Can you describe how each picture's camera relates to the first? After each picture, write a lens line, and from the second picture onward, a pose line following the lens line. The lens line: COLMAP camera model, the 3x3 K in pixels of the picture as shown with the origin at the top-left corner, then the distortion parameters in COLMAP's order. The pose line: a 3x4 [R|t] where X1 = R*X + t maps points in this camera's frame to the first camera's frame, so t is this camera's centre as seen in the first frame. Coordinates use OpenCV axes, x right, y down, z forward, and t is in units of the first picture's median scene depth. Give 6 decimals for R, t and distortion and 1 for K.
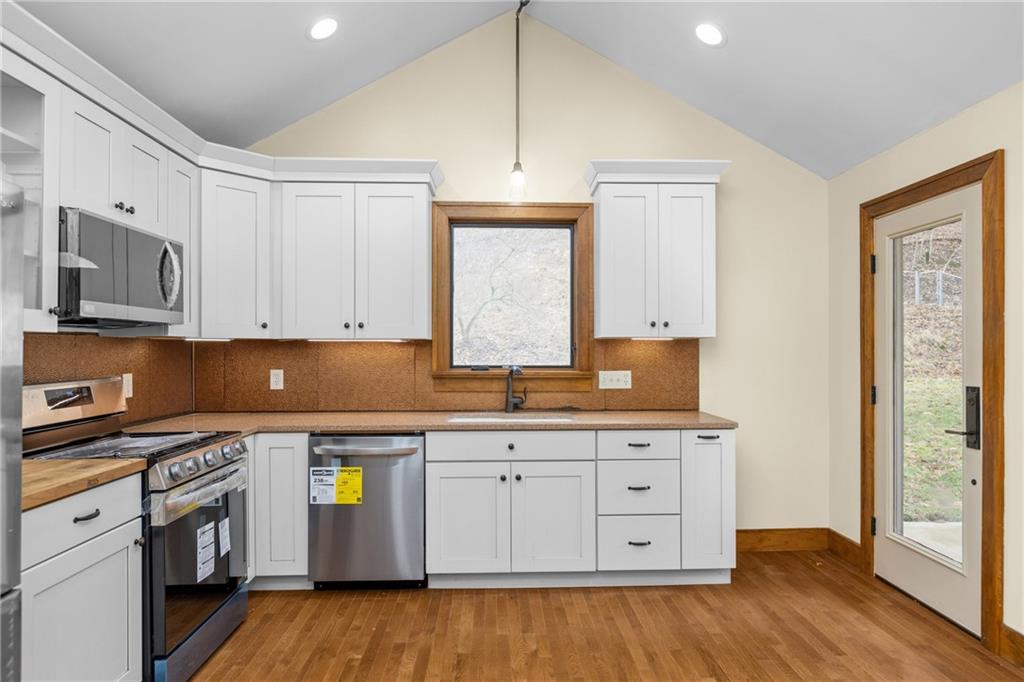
lens RADIAL K [[619.3, 0, 514.3], [0, 619.3, 345.0], [0, 0, 1]] dist [-0.009862, 0.003008]
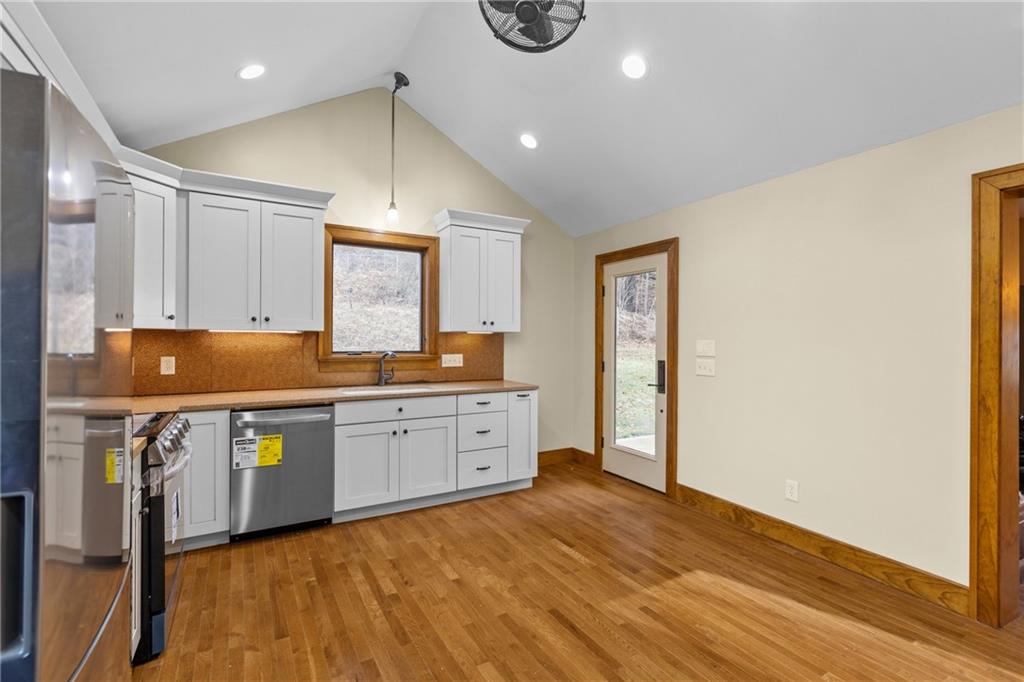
lens RADIAL K [[467.9, 0, 506.3], [0, 467.9, 336.4], [0, 0, 1]] dist [0.000517, 0.000838]
pose [[0.884104, 0.006775, 0.467241, -0.284174], [-0.007797, 0.999970, 0.000254, -0.001914], [-0.467226, -0.003868, 0.884130, -0.036155]]
